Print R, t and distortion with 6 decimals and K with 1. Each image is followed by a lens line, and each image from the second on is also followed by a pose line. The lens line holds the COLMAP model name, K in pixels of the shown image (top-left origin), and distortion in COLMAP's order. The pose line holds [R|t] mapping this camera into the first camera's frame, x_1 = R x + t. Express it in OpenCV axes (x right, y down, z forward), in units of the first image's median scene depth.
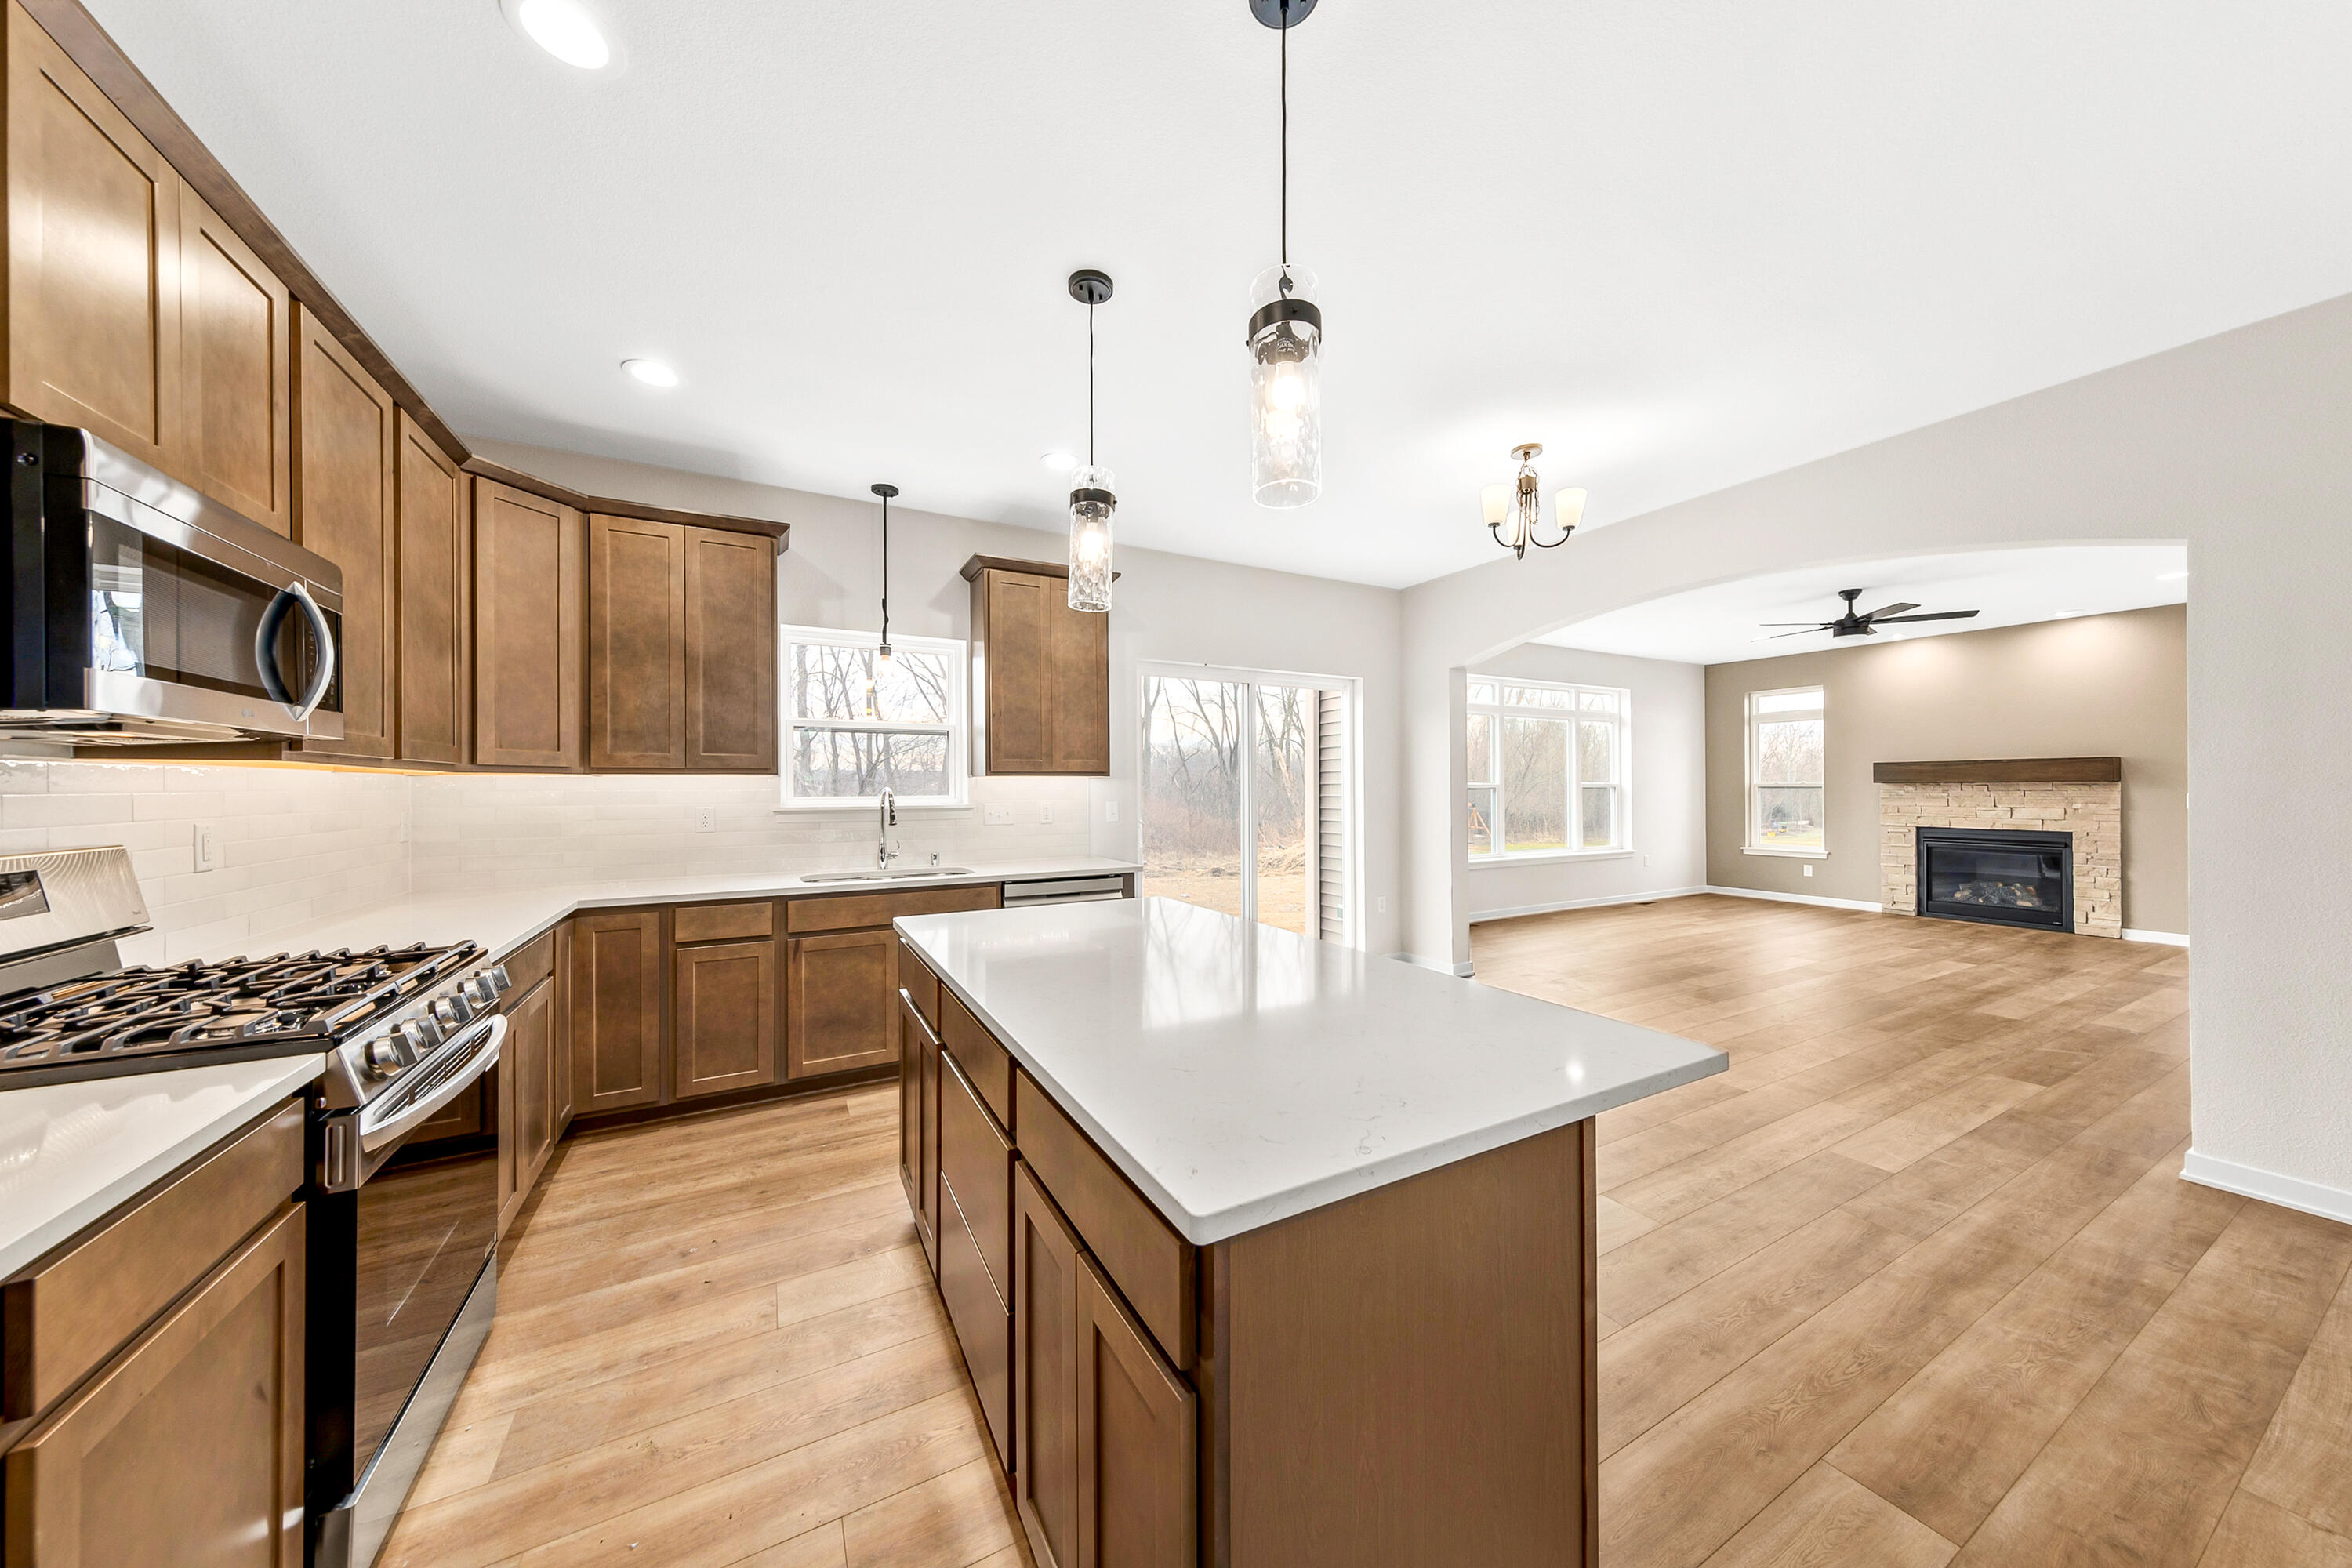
lens RADIAL K [[753.8, 0, 1168.2], [0, 753.8, 786.9], [0, 0, 1]] dist [0.008981, -0.000847]
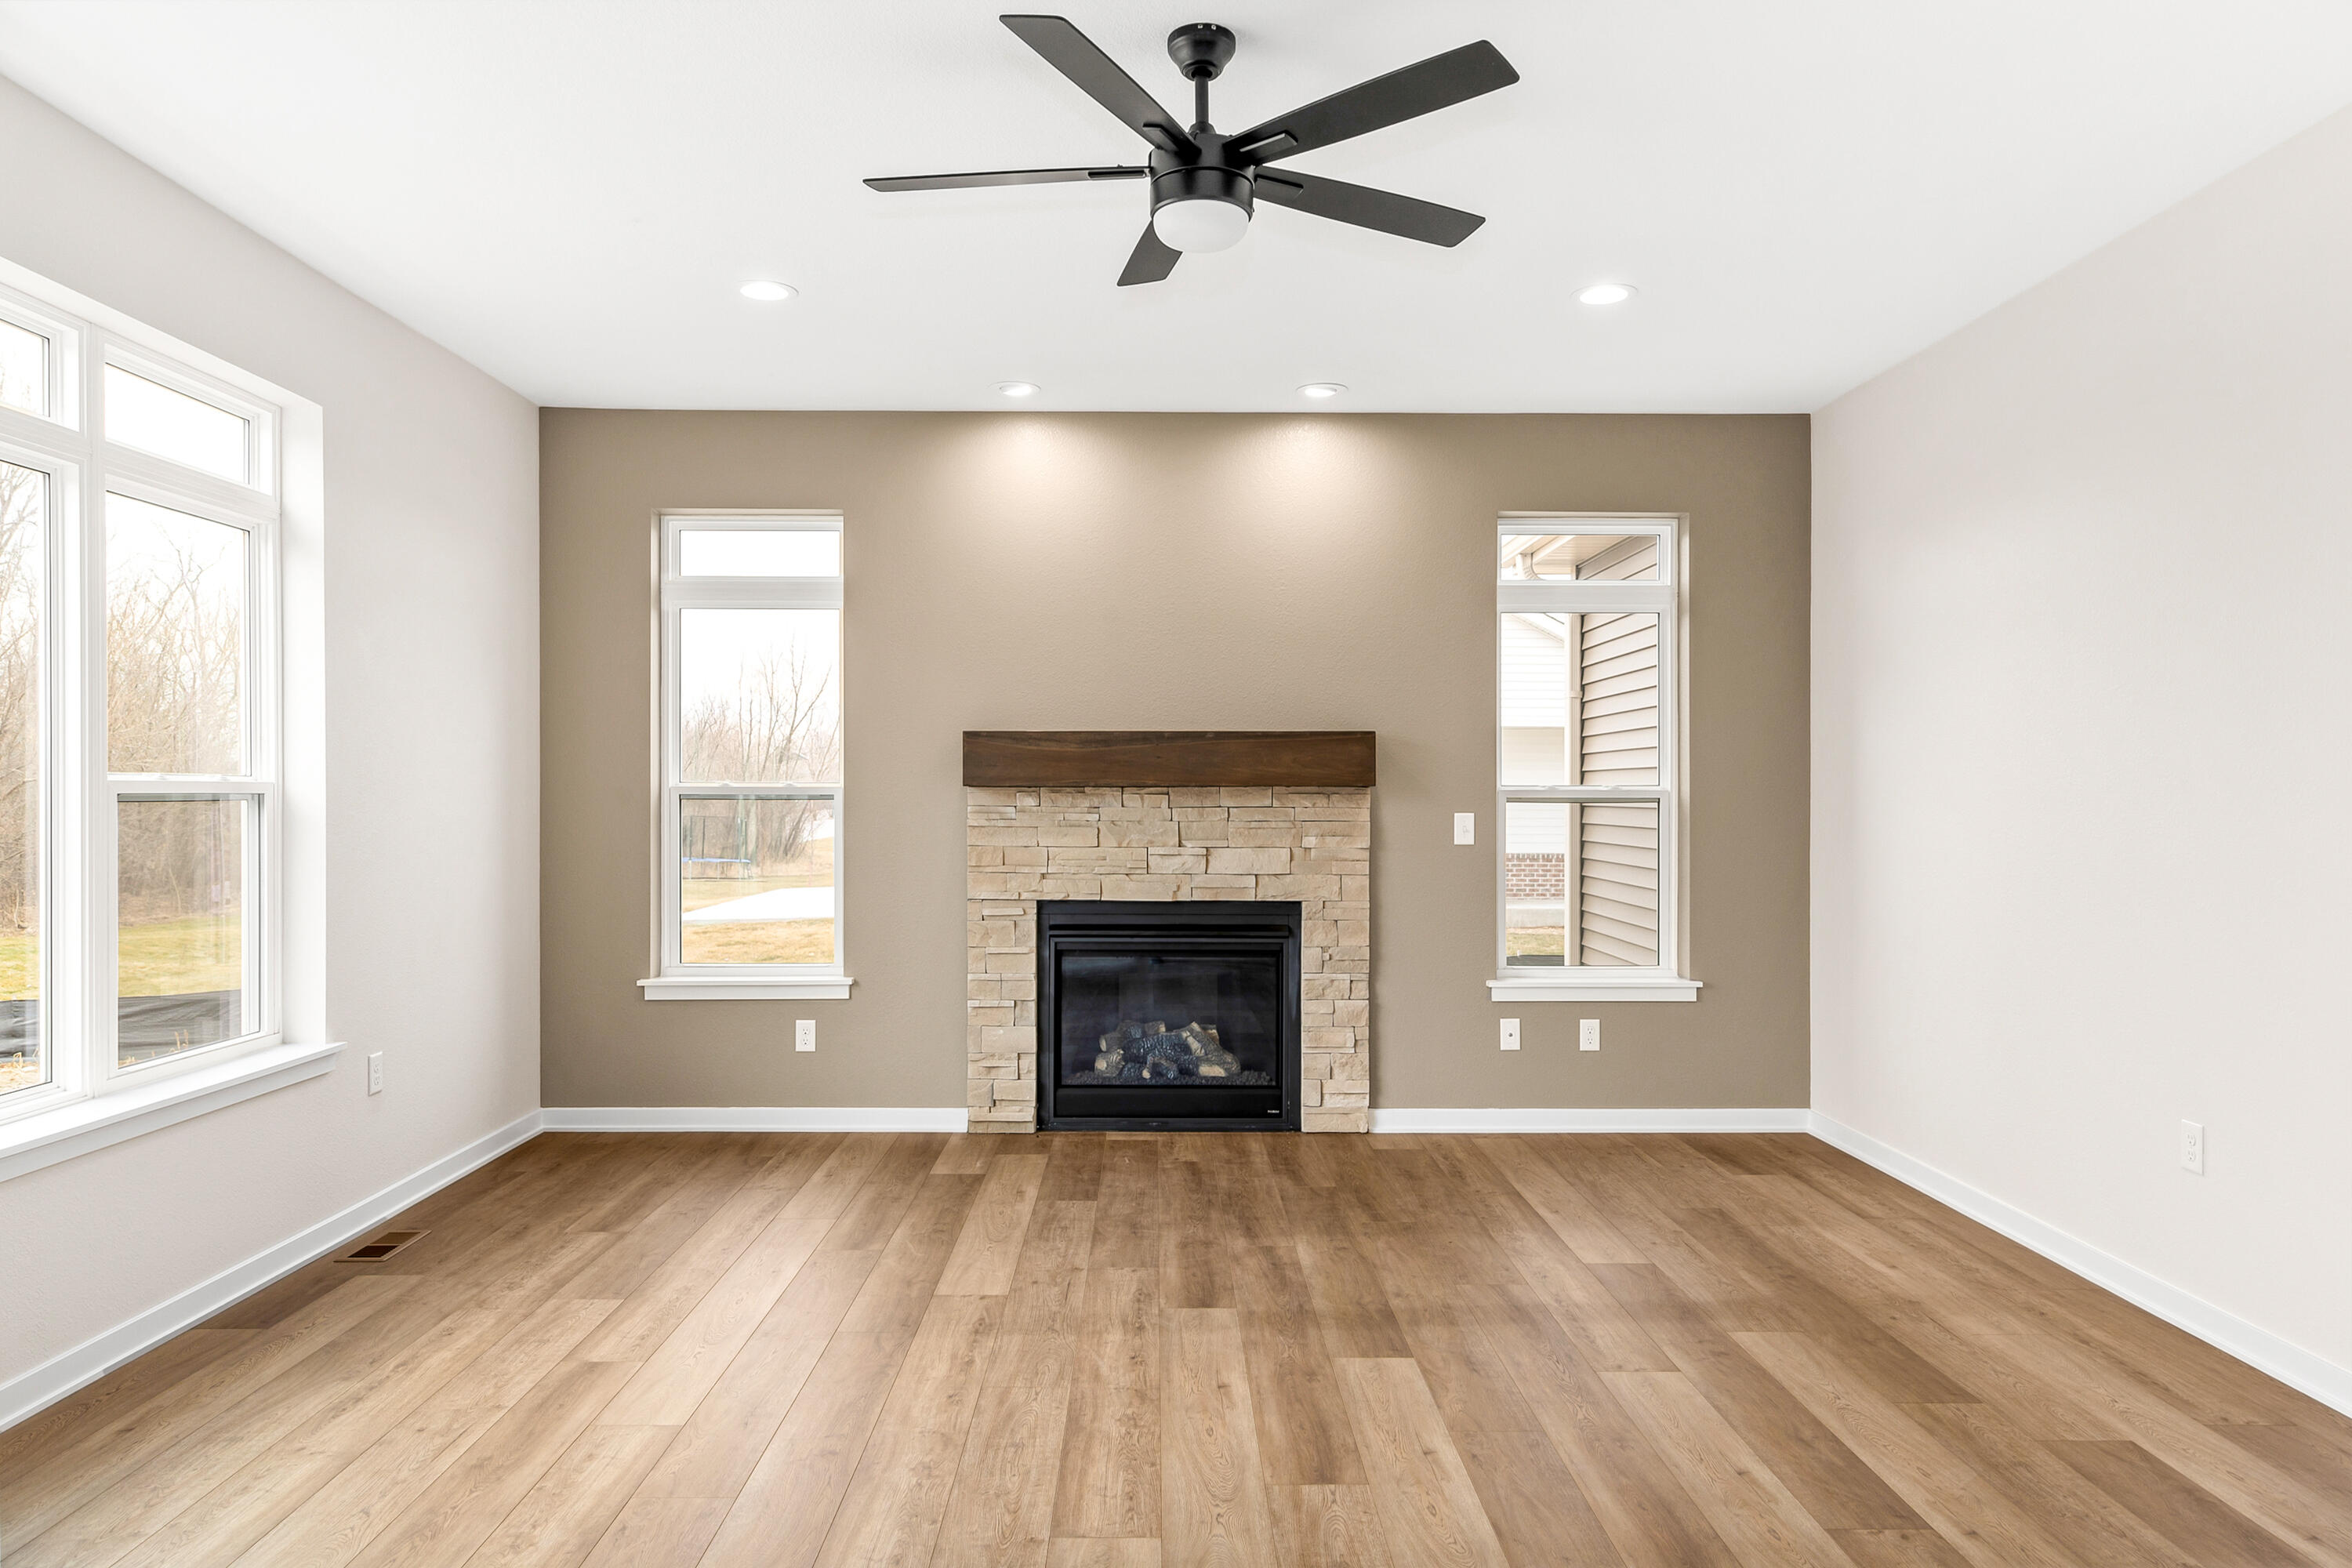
lens RADIAL K [[1532.7, 0, 1142.8], [0, 1532.7, 803.2], [0, 0, 1]] dist [0.010349, 0.002515]
pose [[0.478313, -0.002100, 0.878187, 0.695275], [-0.006425, 0.999962, 0.005891, -0.003662], [-0.878166, -0.008460, 0.478281, 1.234892]]
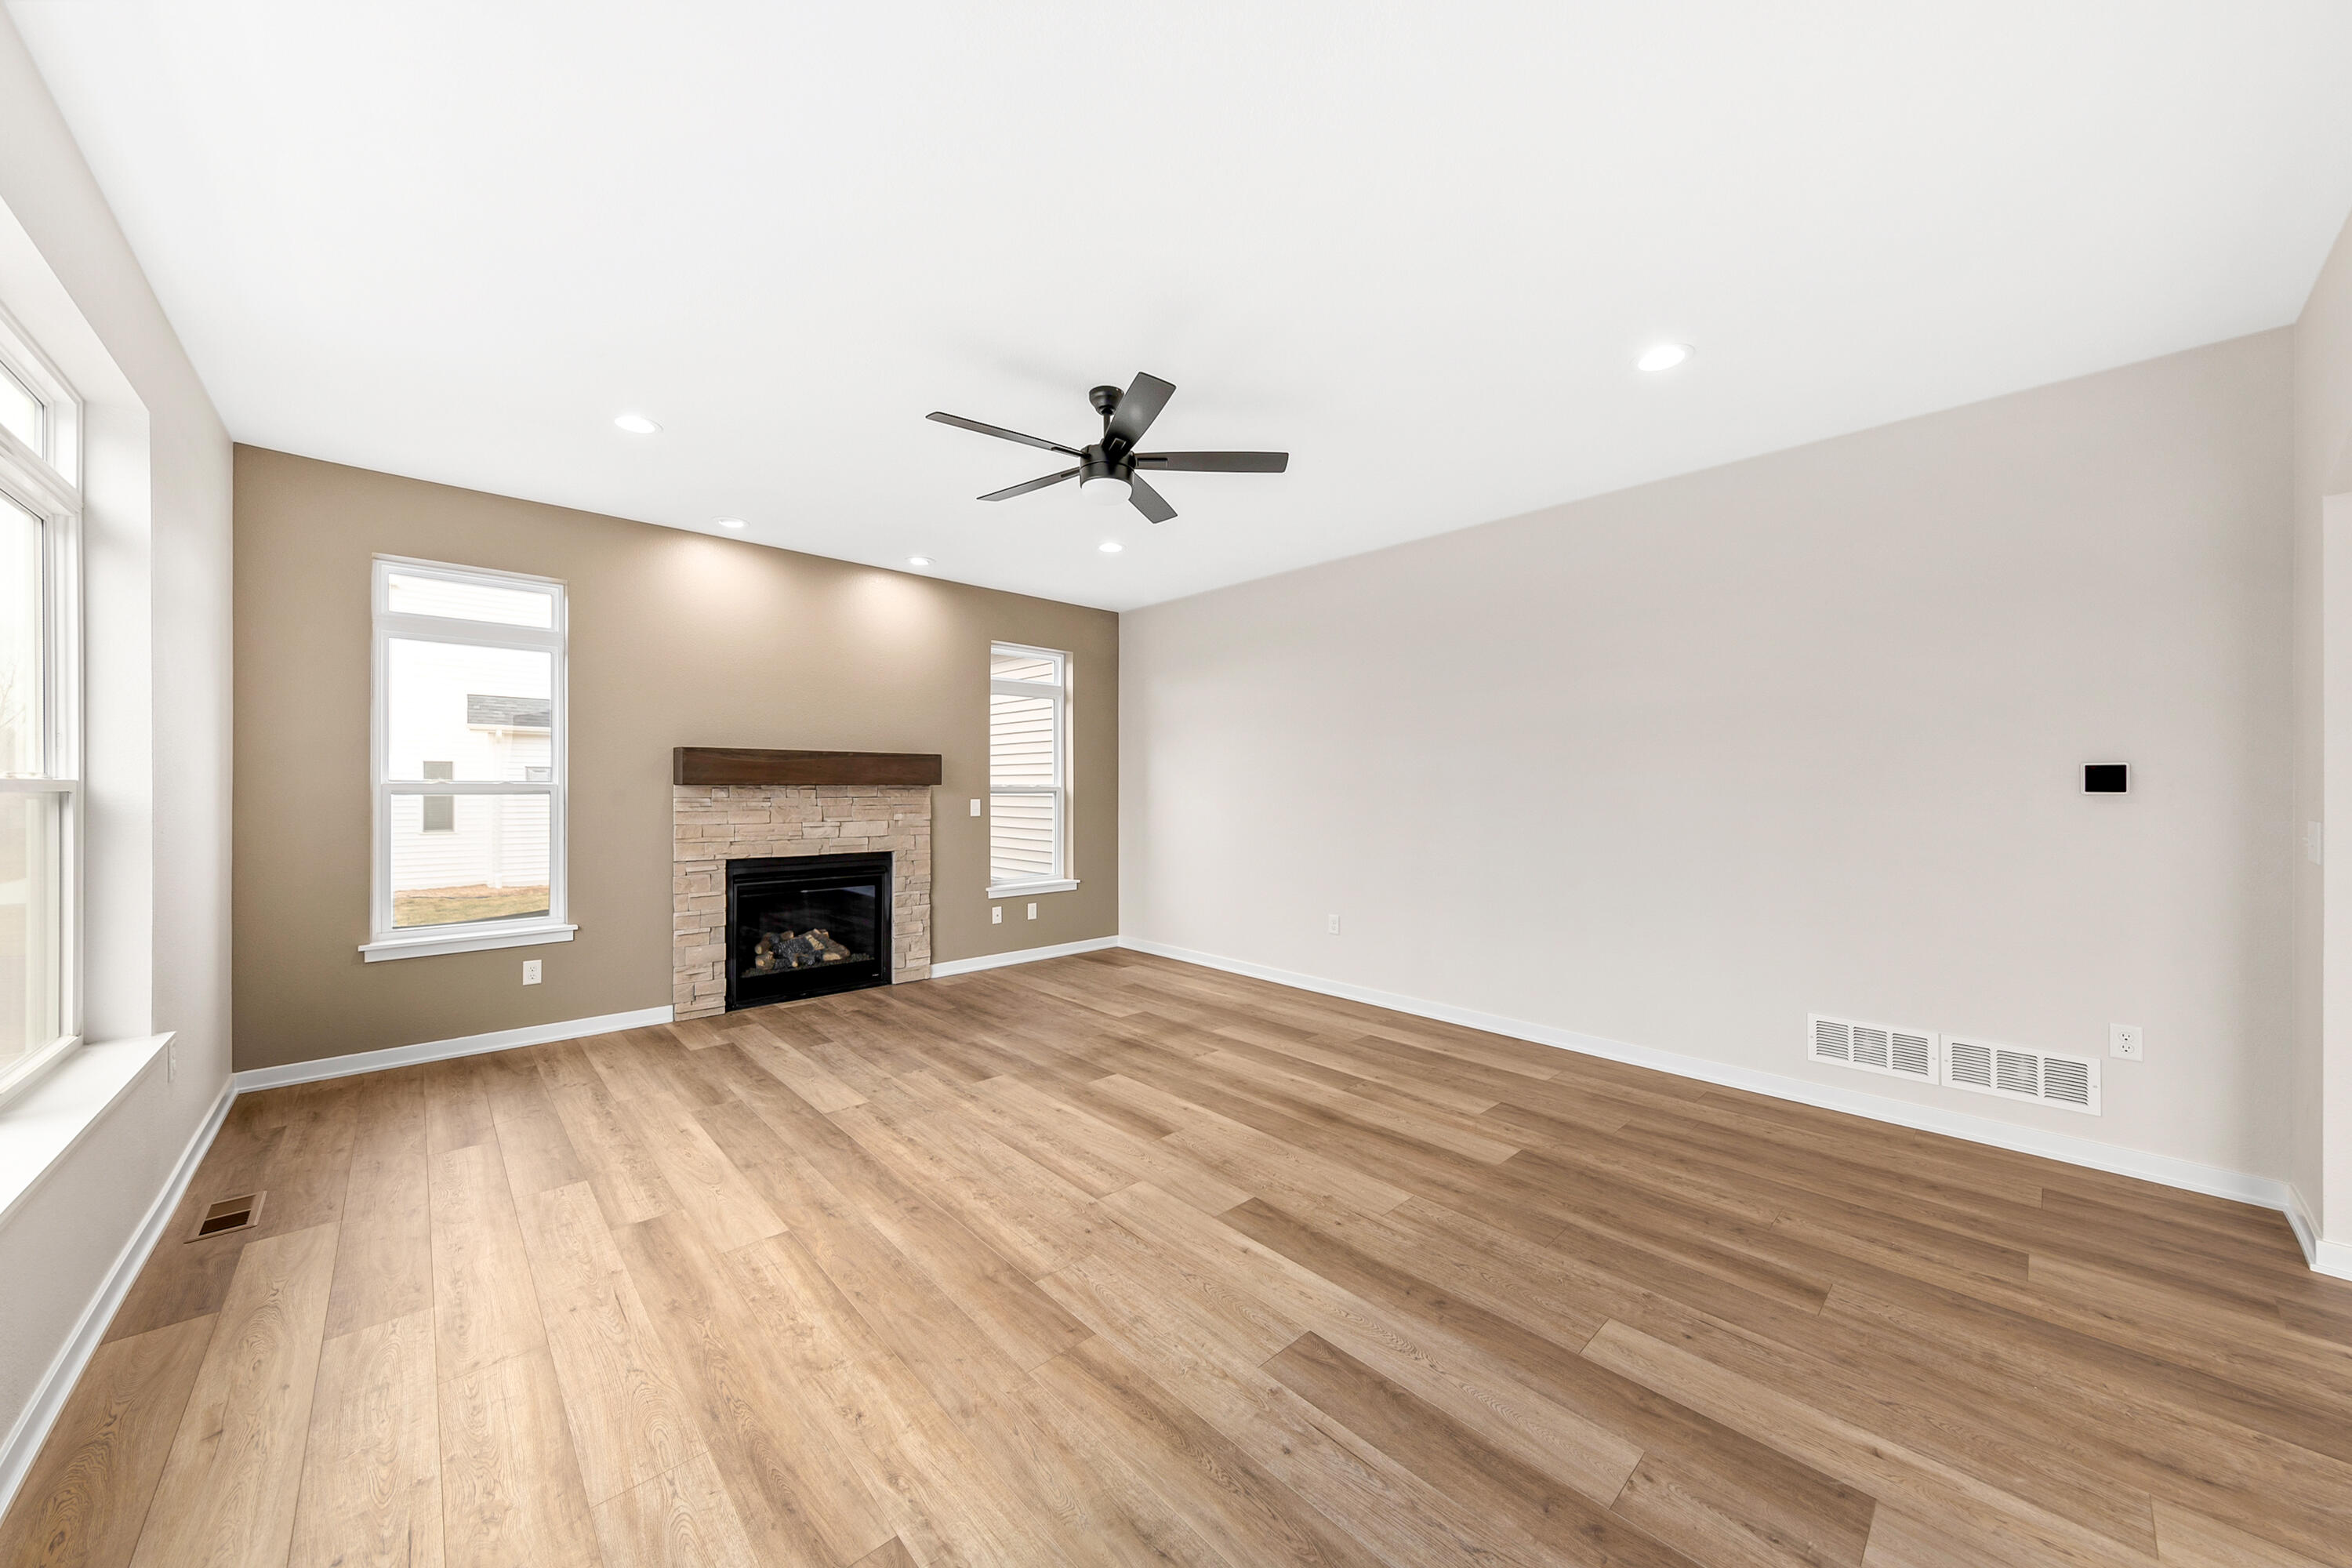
lens RADIAL K [[835.4, 0, 1154.0], [0, 835.4, 791.0], [0, 0, 1]] dist [0.012669, -0.001590]
pose [[-0.241438, -0.002568, 0.970413, 0.591628], [-0.005845, 0.999982, 0.001192, -0.006559], [-0.970399, -0.005384, -0.241448, 1.777110]]
